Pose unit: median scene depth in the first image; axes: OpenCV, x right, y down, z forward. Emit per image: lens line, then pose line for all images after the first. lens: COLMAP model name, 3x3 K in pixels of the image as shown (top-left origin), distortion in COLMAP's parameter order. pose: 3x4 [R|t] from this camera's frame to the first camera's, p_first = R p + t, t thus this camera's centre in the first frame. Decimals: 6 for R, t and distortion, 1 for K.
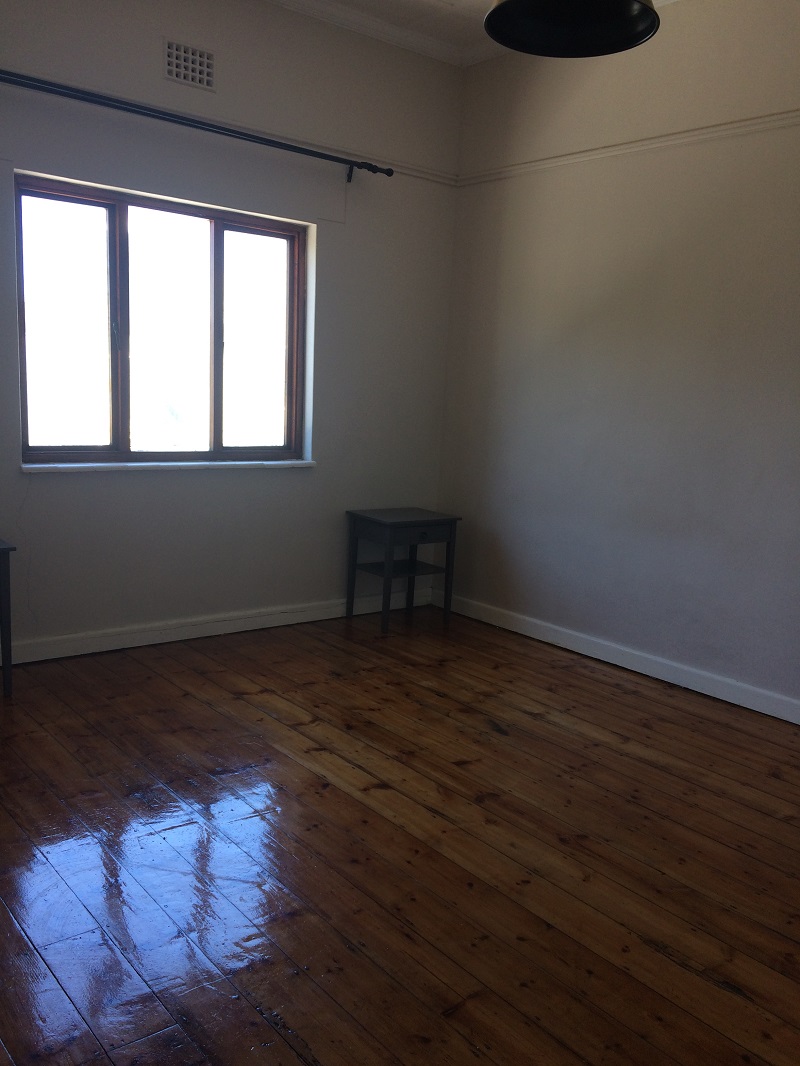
lens RADIAL K [[921.5, 0, 404.8], [0, 921.5, 532.4], [0, 0, 1]] dist [0.102118, -0.140007]
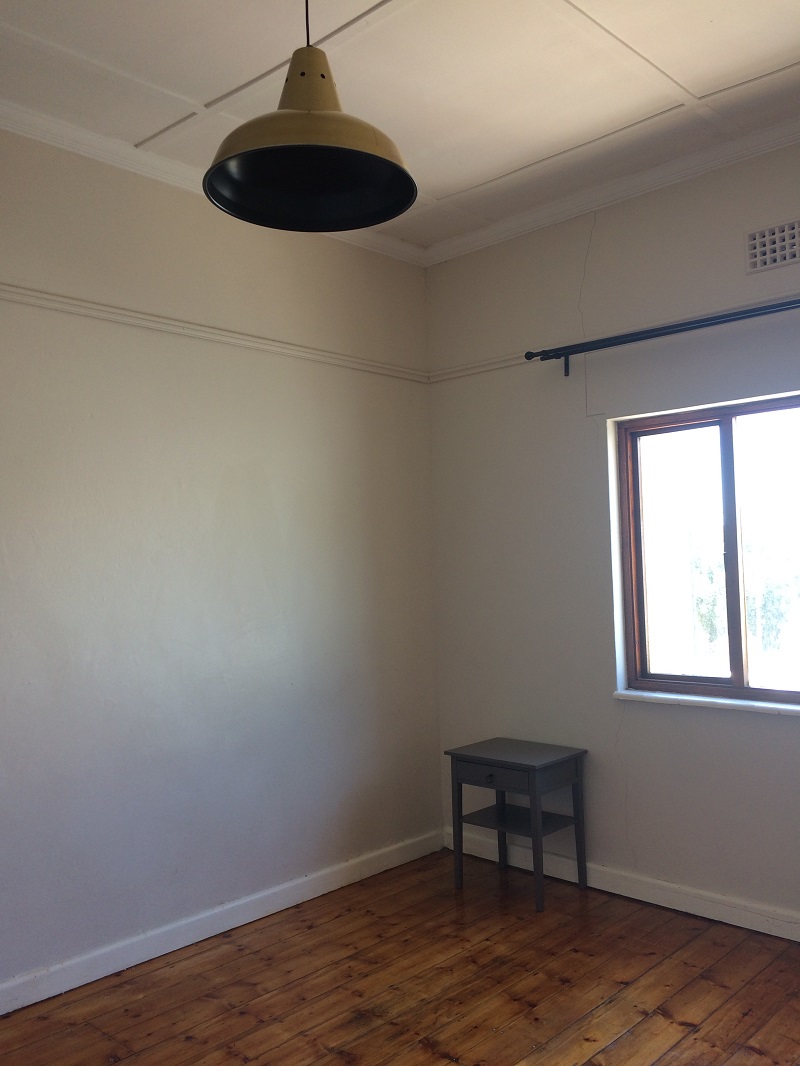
lens RADIAL K [[921.5, 0, 404.8], [0, 921.5, 532.4], [0, 0, 1]] dist [0.102118, -0.140007]
pose [[0.124582, -0.088125, -0.988288, 0.557942], [-0.126882, 0.986455, -0.103956, -0.102965], [0.984063, 0.138347, 0.111713, 0.600228]]
